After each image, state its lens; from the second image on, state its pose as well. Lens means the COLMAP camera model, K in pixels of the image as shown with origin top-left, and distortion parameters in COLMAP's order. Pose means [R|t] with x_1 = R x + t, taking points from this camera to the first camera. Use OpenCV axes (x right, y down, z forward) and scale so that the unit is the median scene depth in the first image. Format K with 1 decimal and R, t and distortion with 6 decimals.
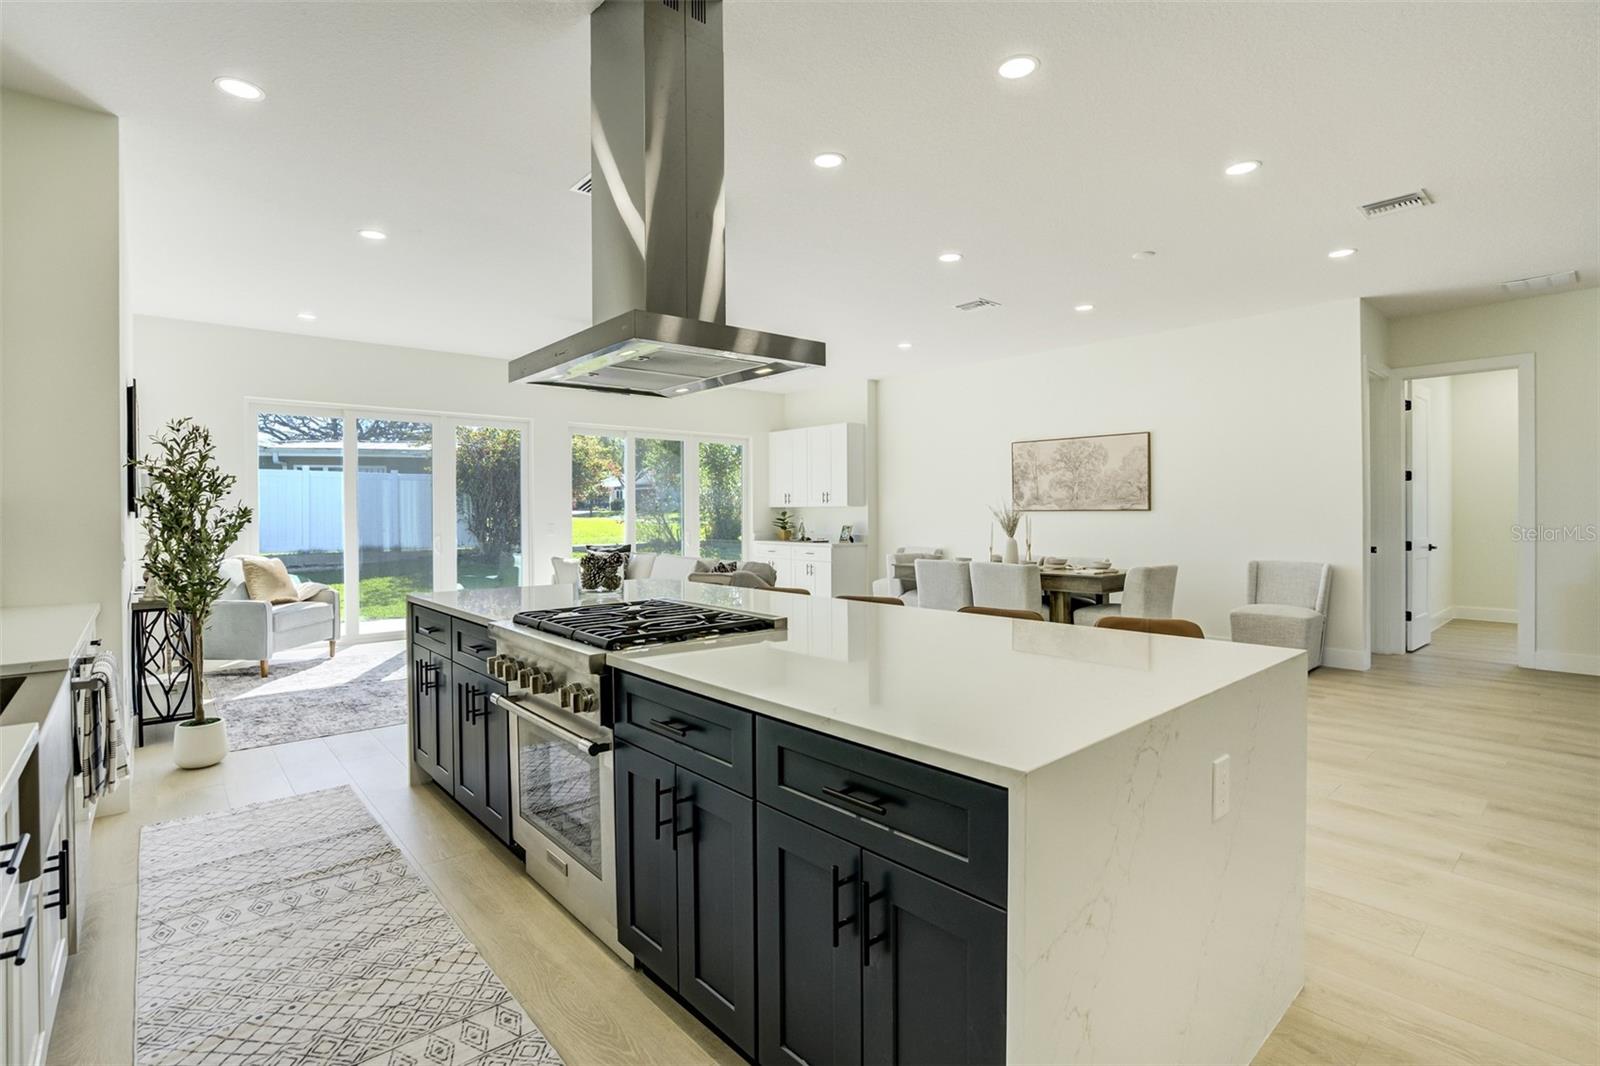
lens RADIAL K [[751.3, 0, 792.9], [0, 751.3, 520.1], [0, 0, 1]] dist [-0.025354, 0.001101]
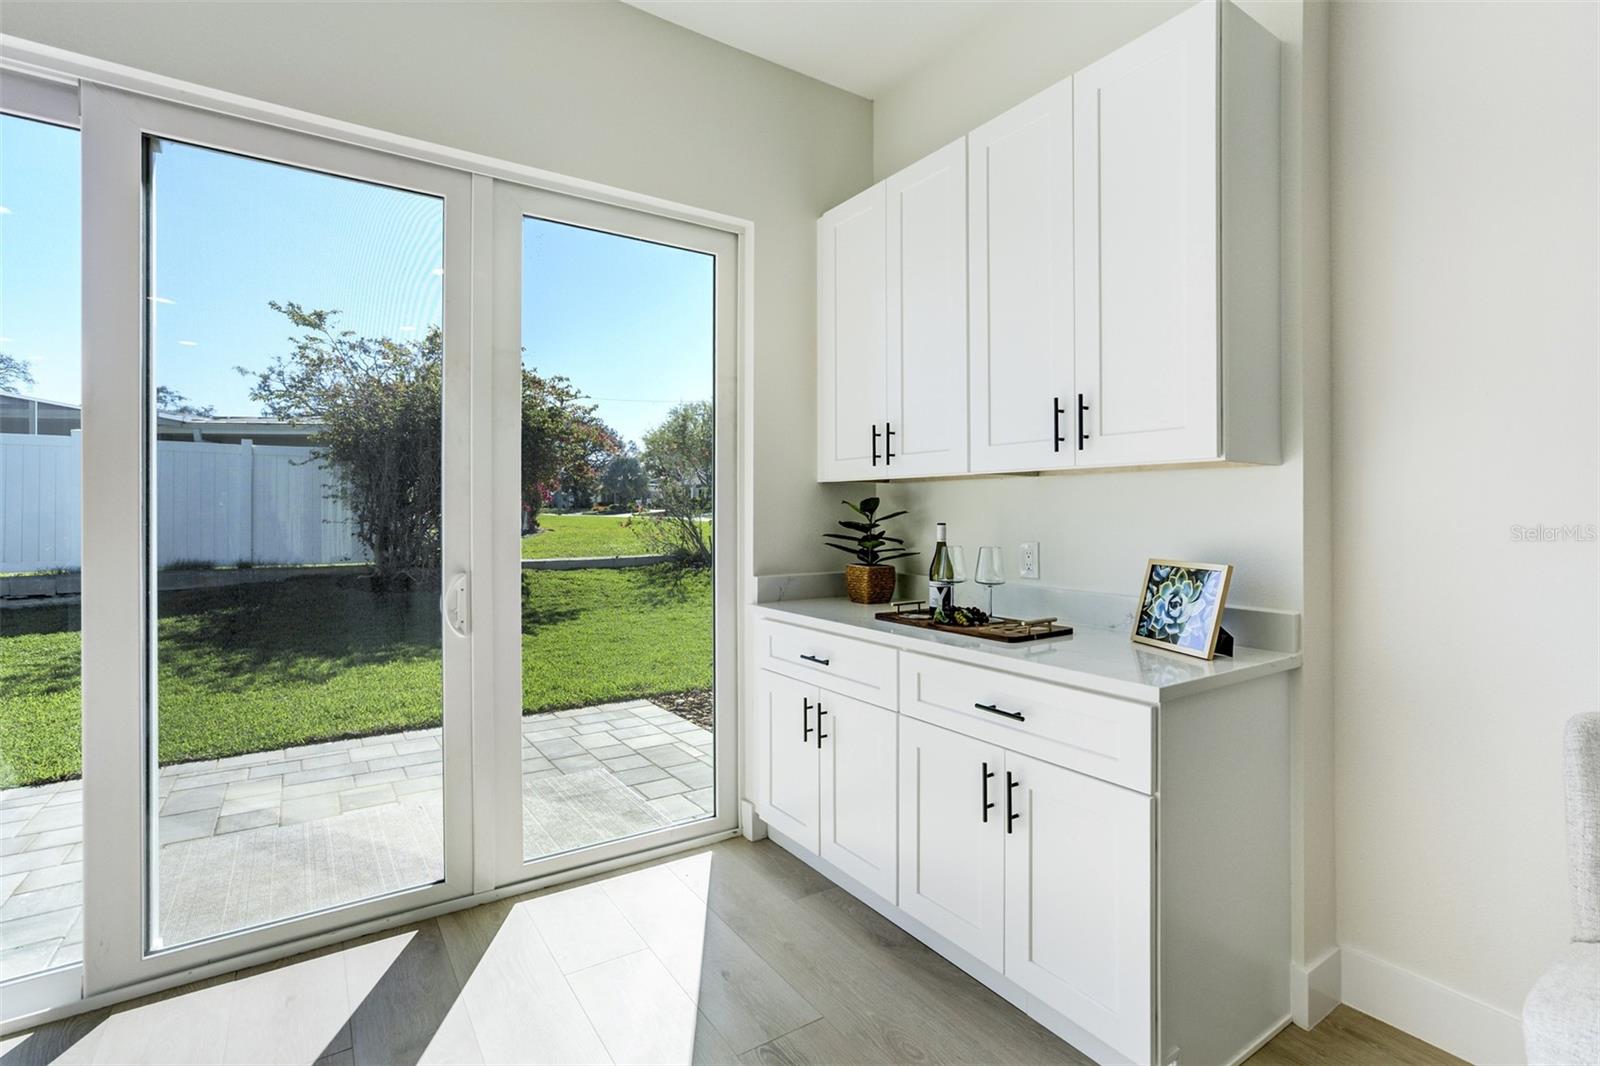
lens RADIAL K [[730.8, 0, 793.5], [0, 730.8, 515.4], [0, 0, 1]] dist [0.000918, 0.000408]
pose [[0.991121, 0.004748, -0.132882, -0.005370], [-0.005361, 0.999977, -0.004255, -0.005259], [0.132859, 0.004930, 0.991123, 1.062936]]
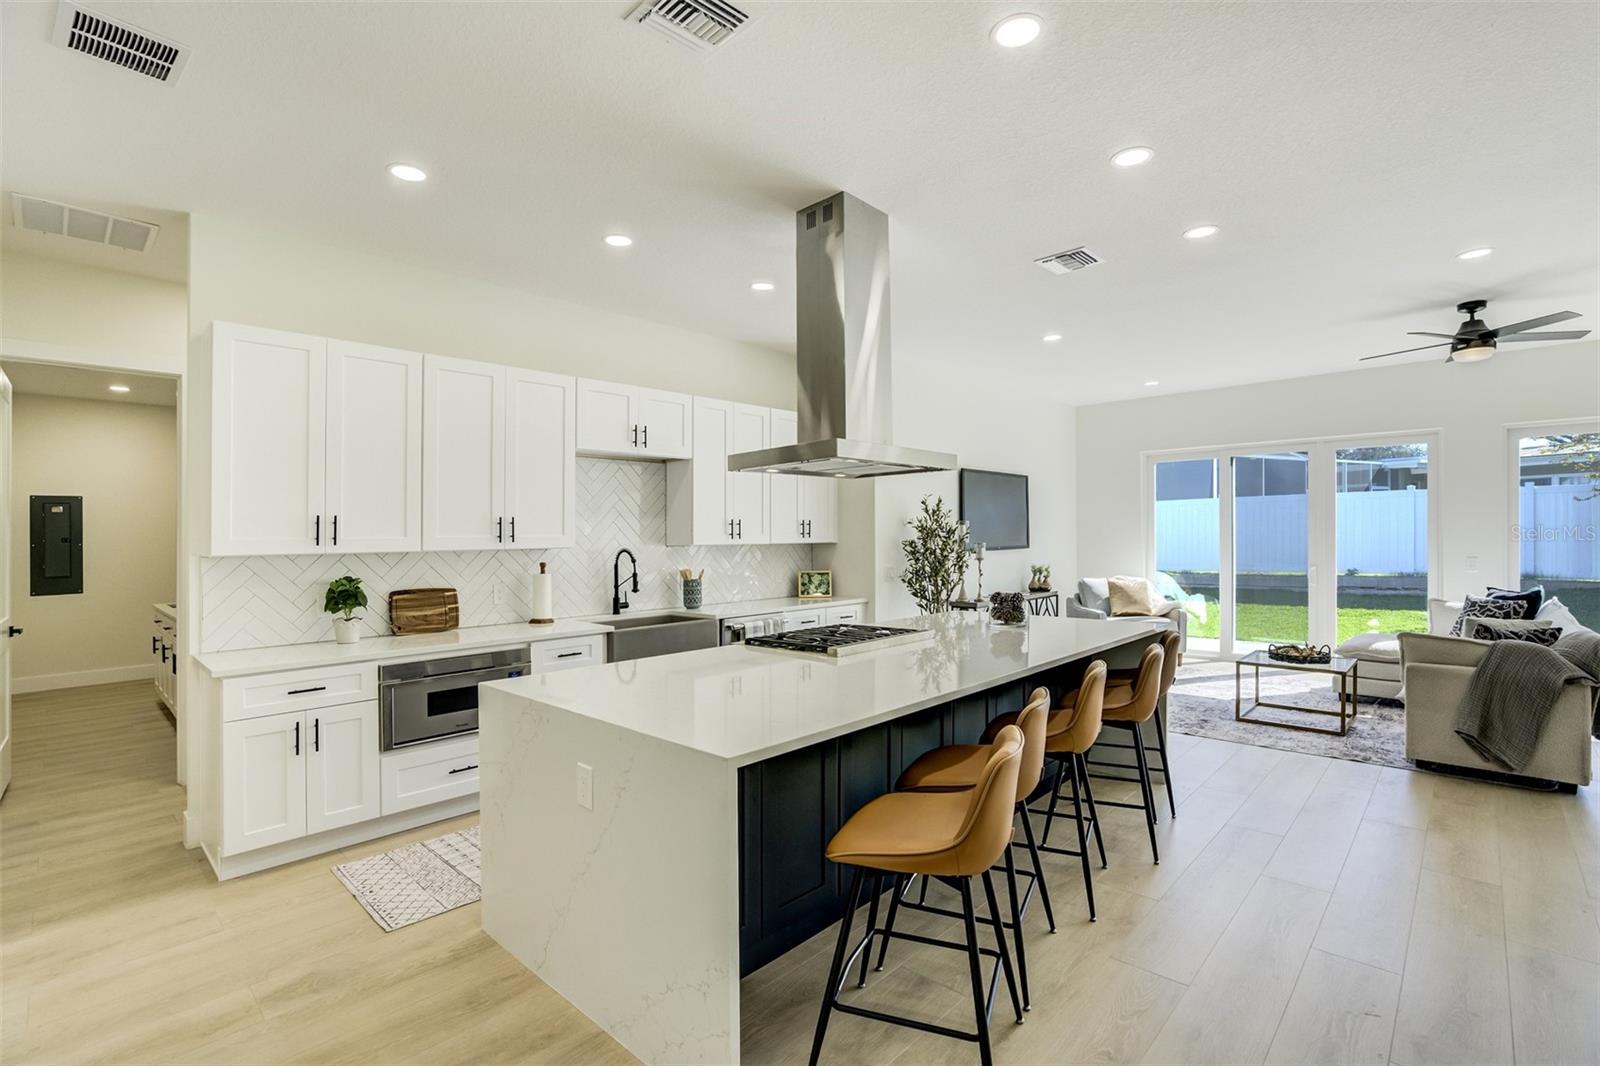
lens RADIAL K [[738.1, 0, 791.8], [0, 738.1, 539.0], [0, 0, 1]] dist [-0.003489, 0.000561]
pose [[0.089137, 0.002379, -0.996017, 0.422176], [0.008362, 0.999960, 0.003136, -0.022600], [0.995984, -0.008608, 0.089114, 0.262655]]
